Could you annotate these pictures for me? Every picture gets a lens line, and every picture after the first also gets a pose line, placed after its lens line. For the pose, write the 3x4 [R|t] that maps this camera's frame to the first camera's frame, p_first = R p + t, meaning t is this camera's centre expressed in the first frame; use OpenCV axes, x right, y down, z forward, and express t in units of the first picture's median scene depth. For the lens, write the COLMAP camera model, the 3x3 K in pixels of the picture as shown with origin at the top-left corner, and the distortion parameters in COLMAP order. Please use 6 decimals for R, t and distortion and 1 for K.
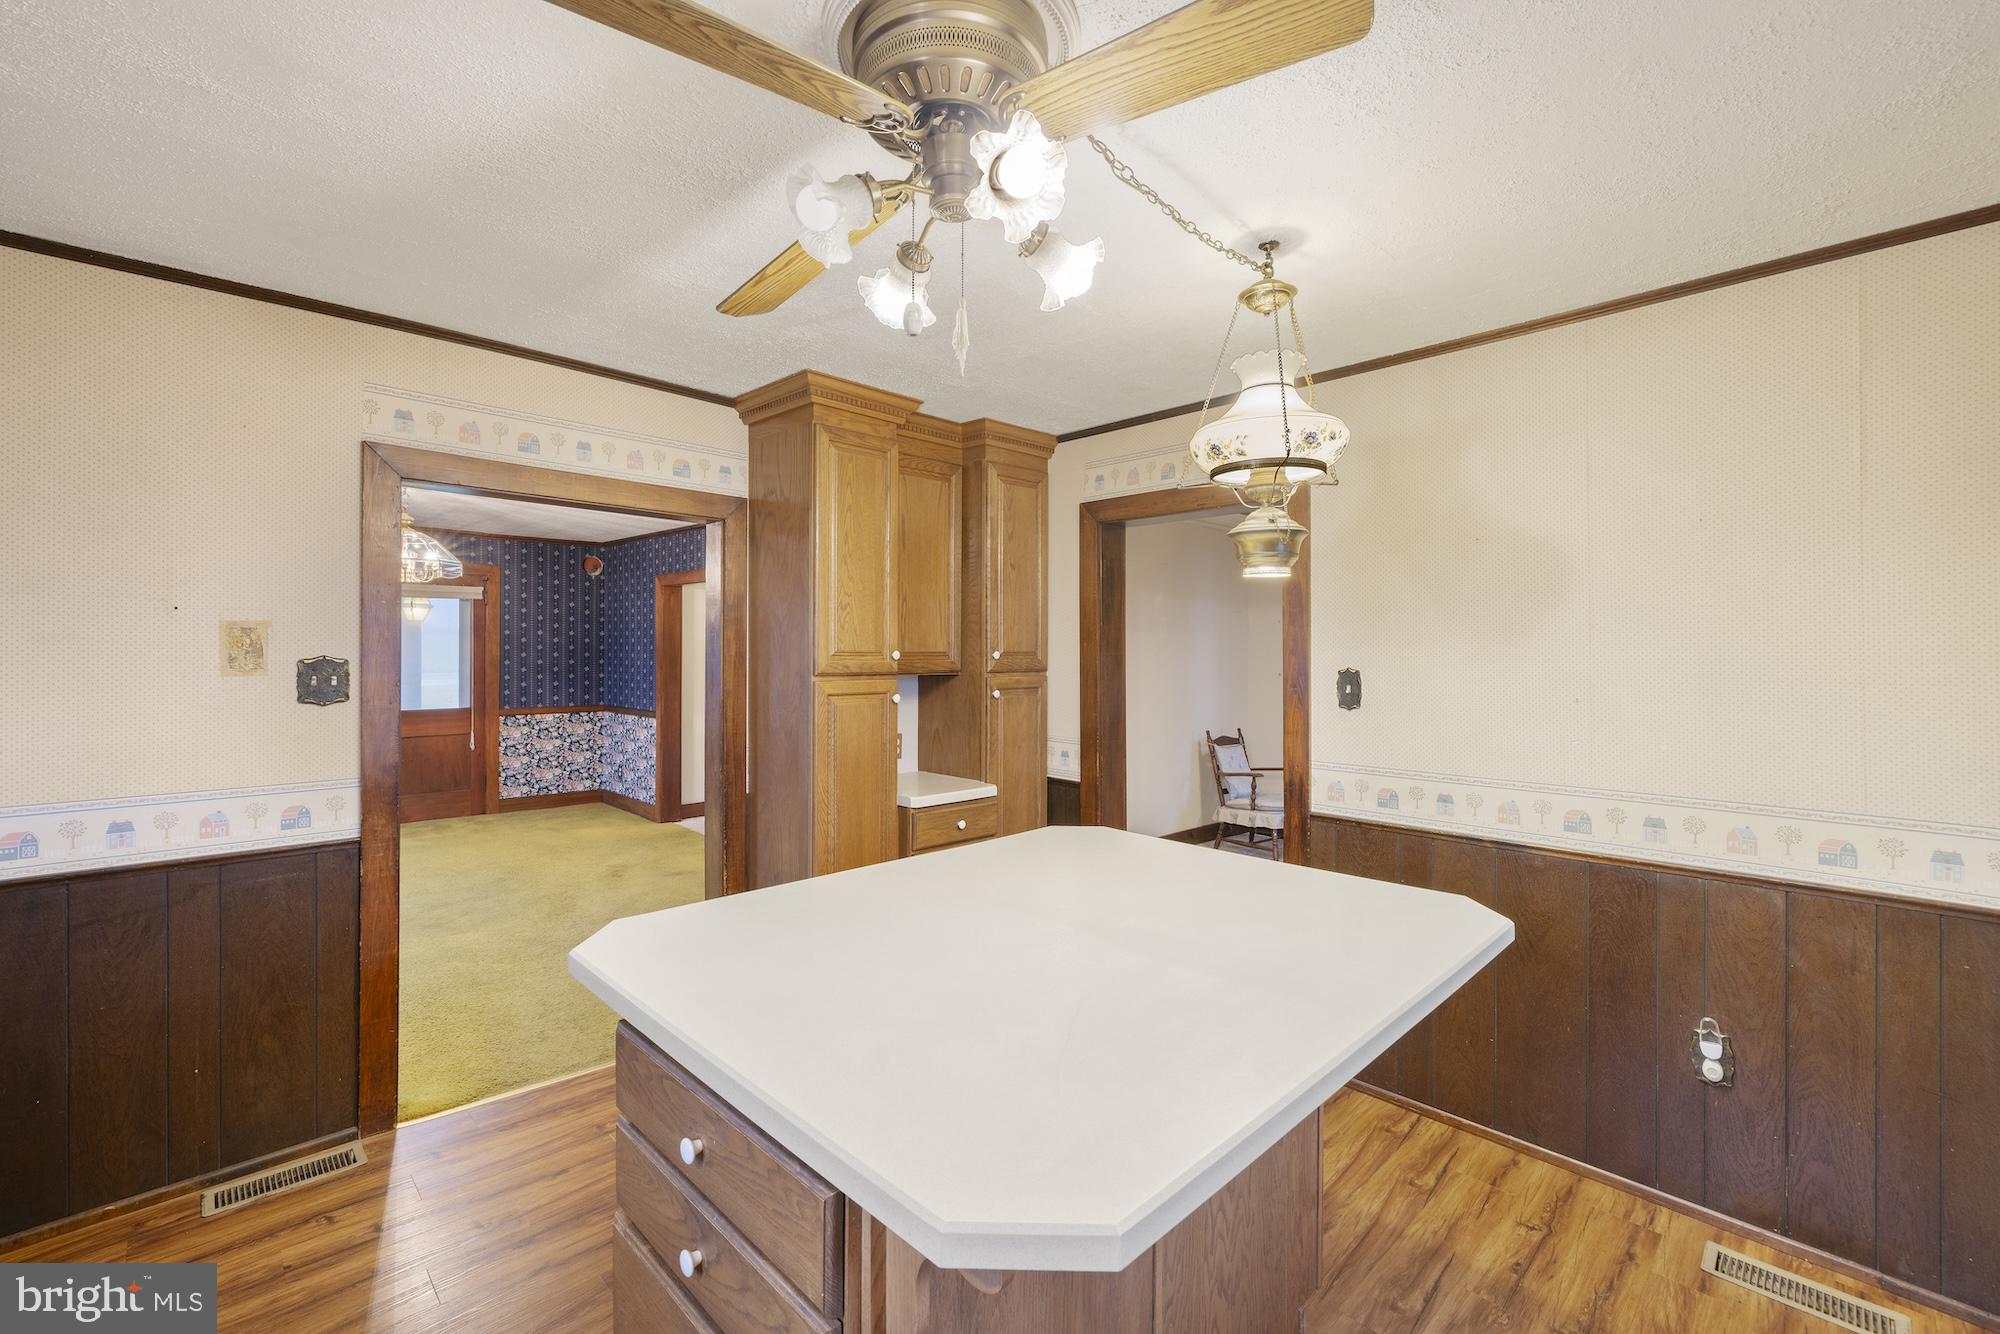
lens RADIAL K [[854.1, 0, 992.7], [0, 854.1, 637.0], [0, 0, 1]] dist [0.000675, 0.001320]
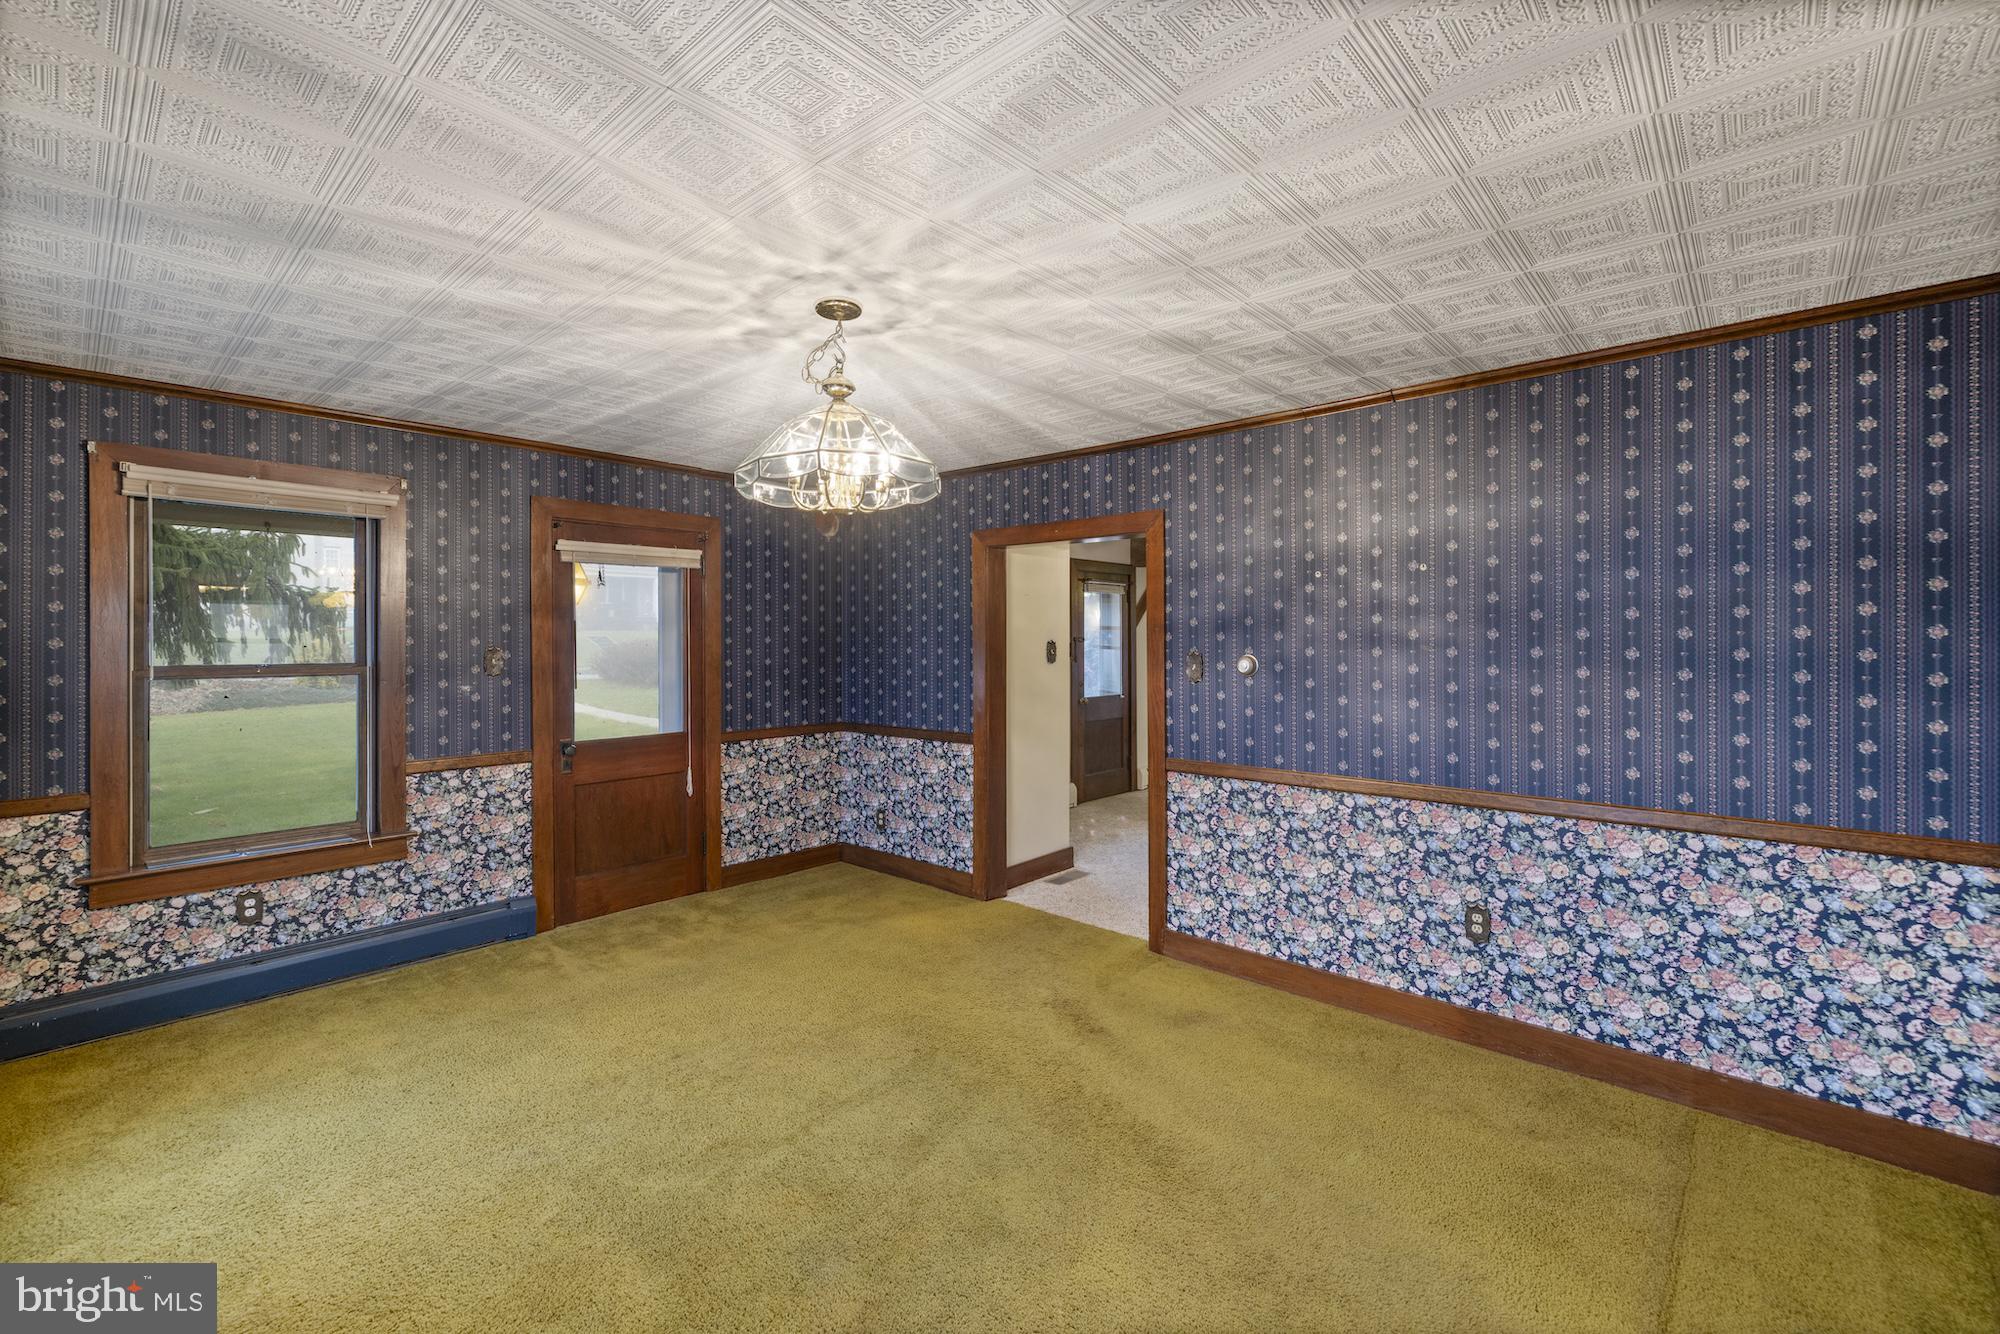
lens RADIAL K [[854.1, 0, 992.7], [0, 854.1, 637.0], [0, 0, 1]] dist [0.000675, 0.001320]
pose [[0.998157, -0.007997, 0.060154, -0.400450], [0.007150, 0.999872, 0.014282, 0.001184], [-0.060260, -0.013826, 0.998087, 0.317976]]
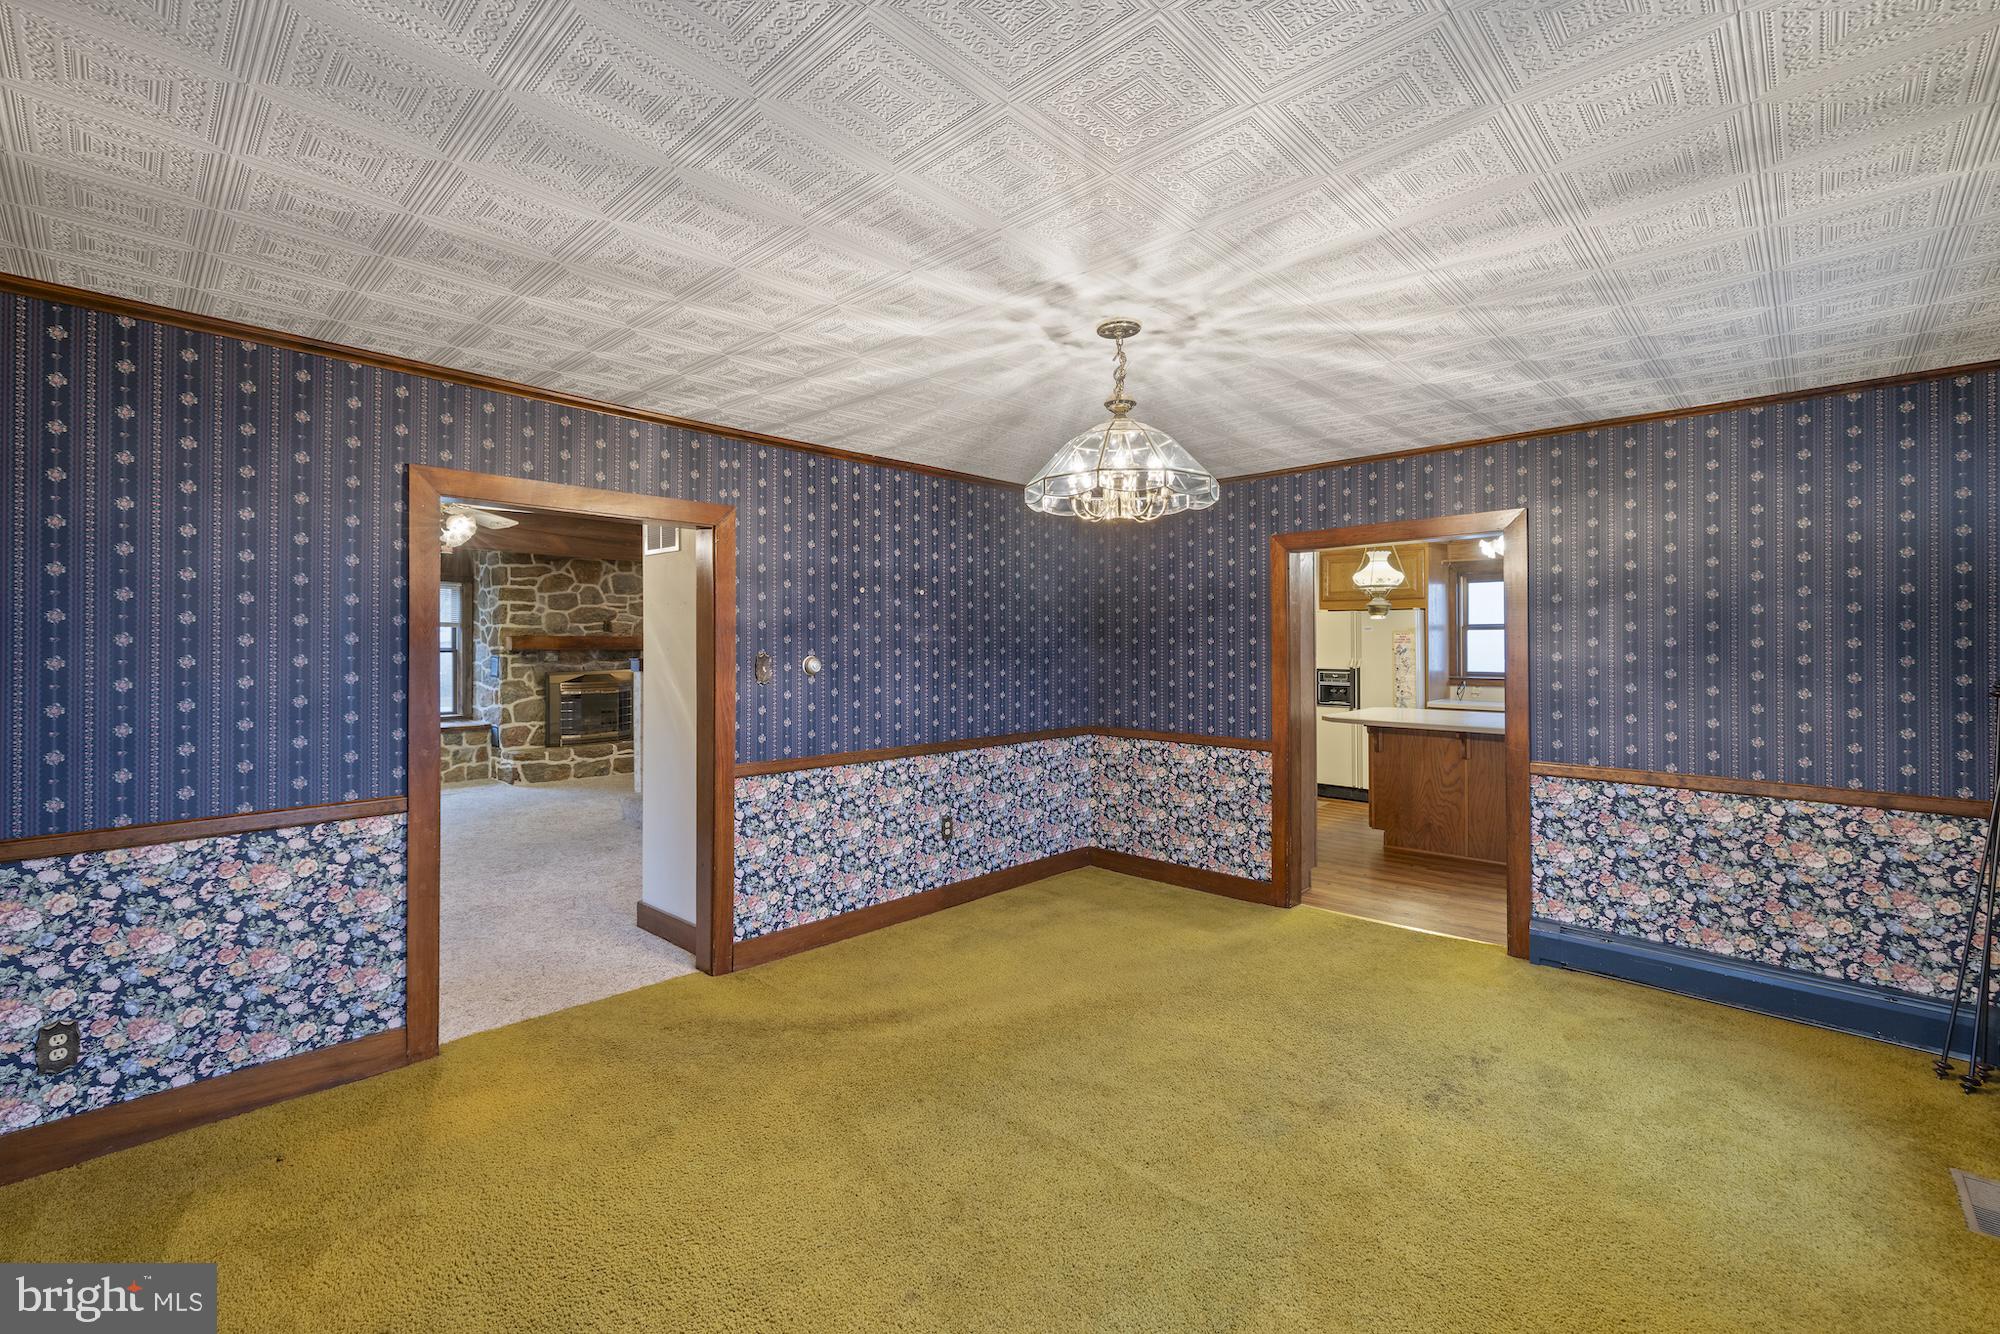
lens RADIAL K [[854.4, 0, 1008.8], [0, 854.4, 640.0], [0, 0, 1]] dist [-0.001195, 0.005342]
pose [[-0.036266, 0.005609, 0.999326, -0.775867], [-0.010479, 0.999927, -0.005992, 0.011277], [-0.999287, -0.010689, -0.036205, 0.692372]]
